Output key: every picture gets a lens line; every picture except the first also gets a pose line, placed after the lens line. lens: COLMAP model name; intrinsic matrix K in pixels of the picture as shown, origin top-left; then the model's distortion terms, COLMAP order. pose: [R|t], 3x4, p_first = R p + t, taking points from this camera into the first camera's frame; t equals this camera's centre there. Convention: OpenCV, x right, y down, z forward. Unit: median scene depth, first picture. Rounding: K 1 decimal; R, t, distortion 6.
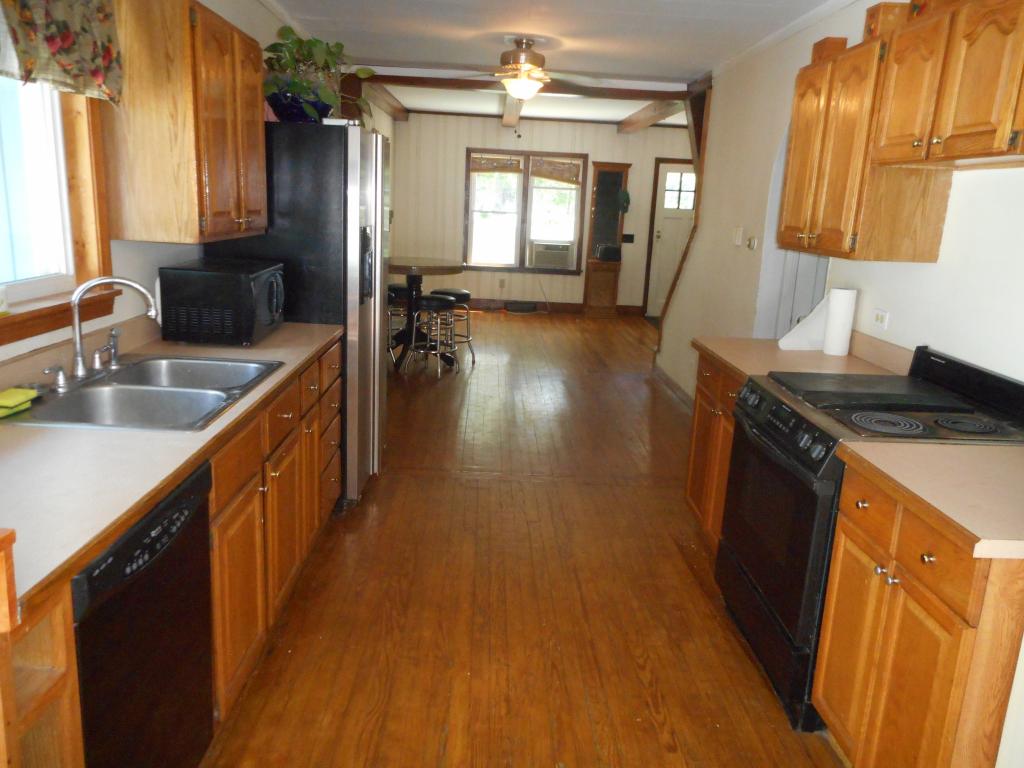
lens RADIAL K [[781.2, 0, 513.8], [0, 781.2, 395.4], [0, 0, 1]] dist [0.009266, 0.007951]
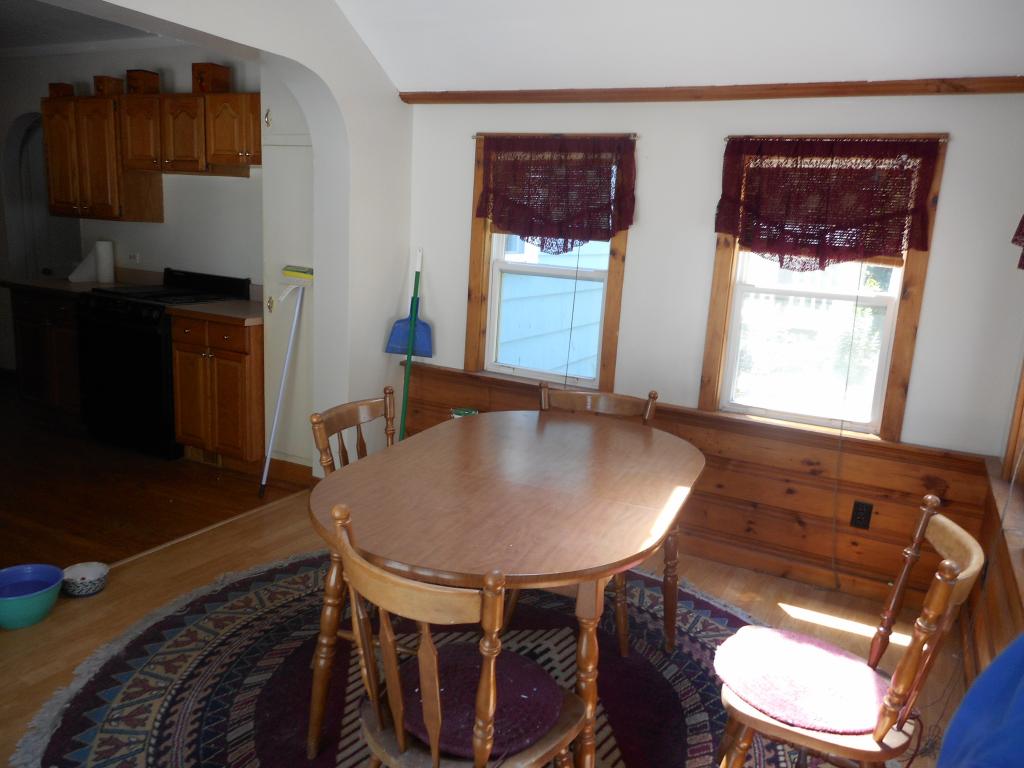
lens RADIAL K [[781.2, 0, 513.8], [0, 781.2, 395.4], [0, 0, 1]] dist [0.009266, 0.007951]
pose [[0.501522, -0.199255, 0.841887, -0.703947], [0.173362, 0.976525, 0.127848, 0.140115], [-0.847598, 0.081833, 0.524292, -0.655836]]
